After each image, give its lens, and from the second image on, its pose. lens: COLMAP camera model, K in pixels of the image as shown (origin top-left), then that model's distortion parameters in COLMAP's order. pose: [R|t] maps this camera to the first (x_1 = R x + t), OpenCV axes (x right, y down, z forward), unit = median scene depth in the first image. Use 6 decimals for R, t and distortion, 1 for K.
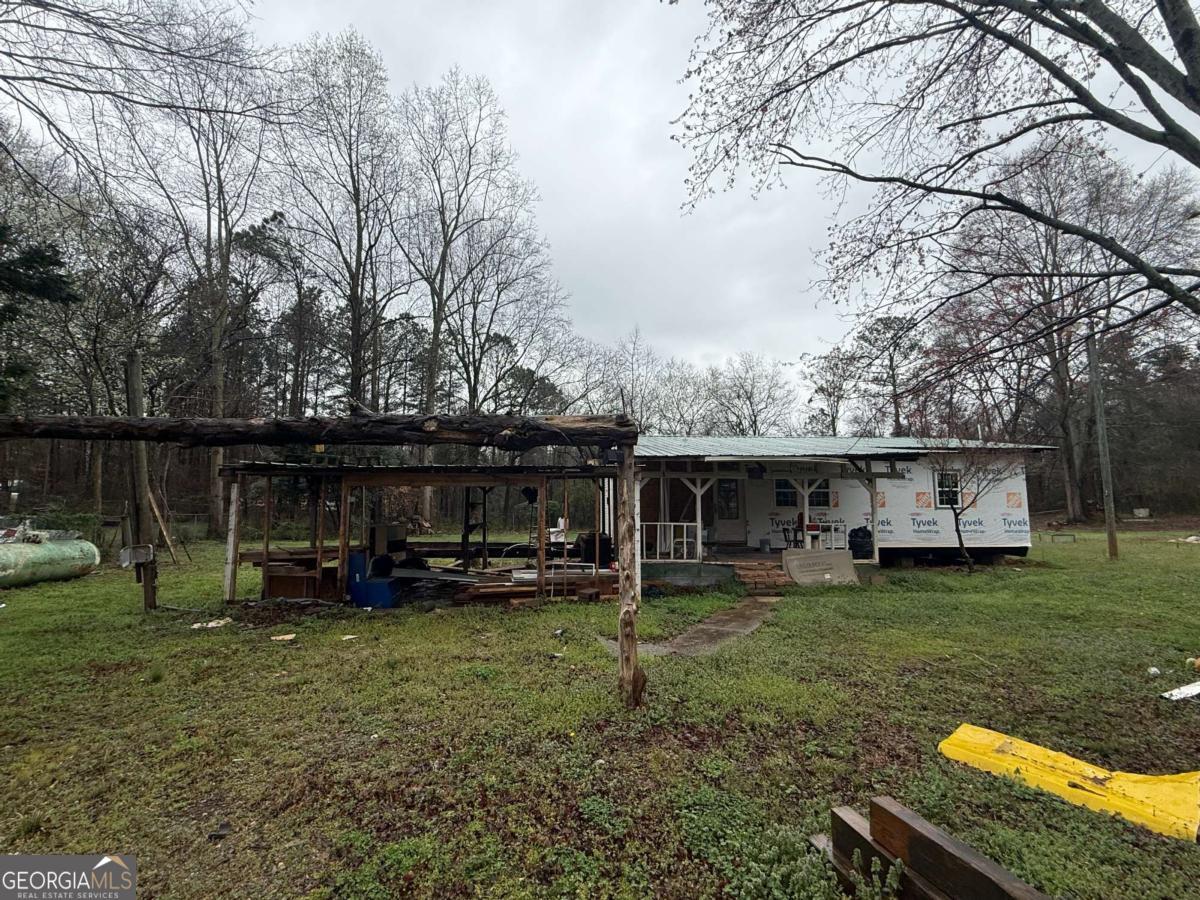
lens RADIAL K [[542.8, 0, 594.5], [0, 542.8, 448.9], [0, 0, 1]] dist [-0.023097, -0.000029]
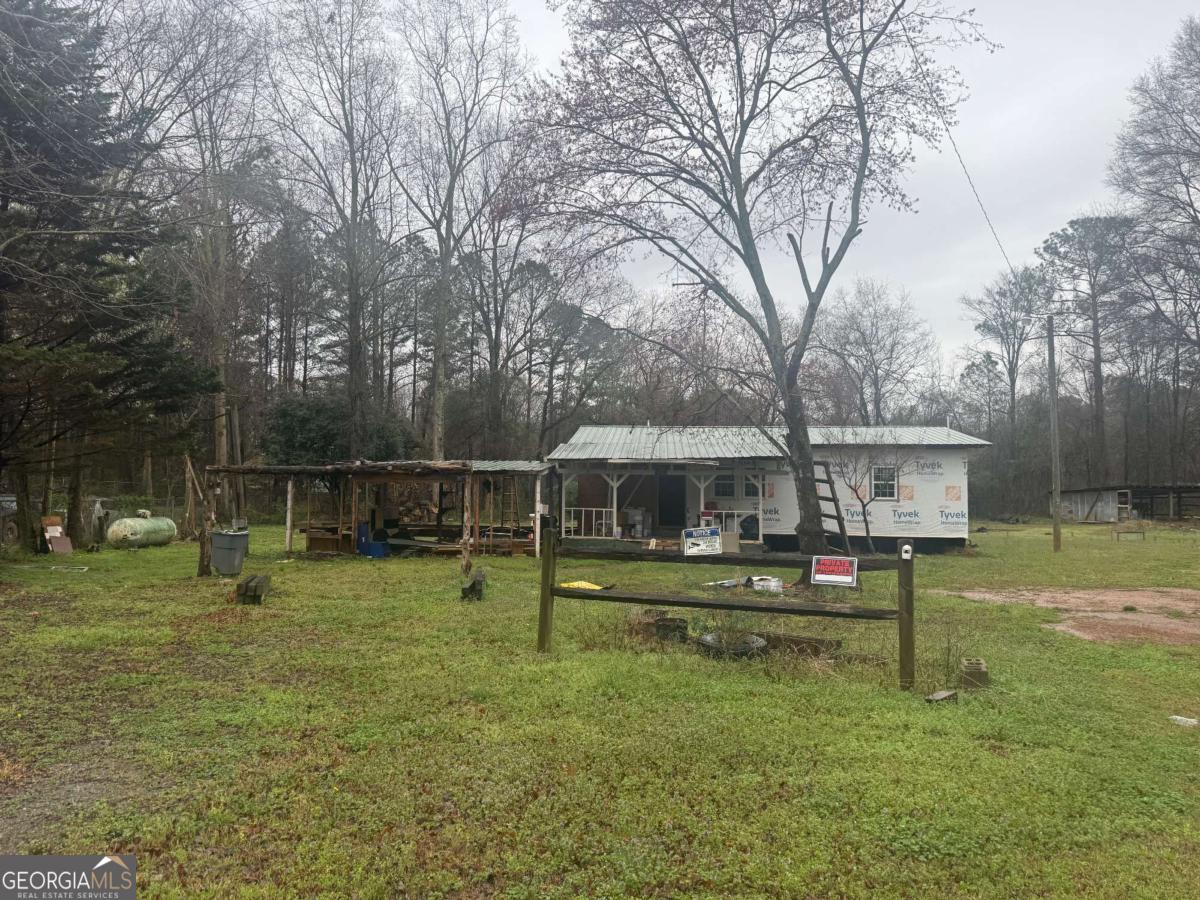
lens RADIAL K [[845.3, 0, 569.3], [0, 845.3, 452.1], [0, 0, 1]] dist [-0.000081, -0.004069]
pose [[0.985774, 0.001946, -0.168063, 0.321902], [0.008596, 0.998040, 0.061979, -0.093249], [0.167854, -0.062542, 0.983826, -0.744612]]
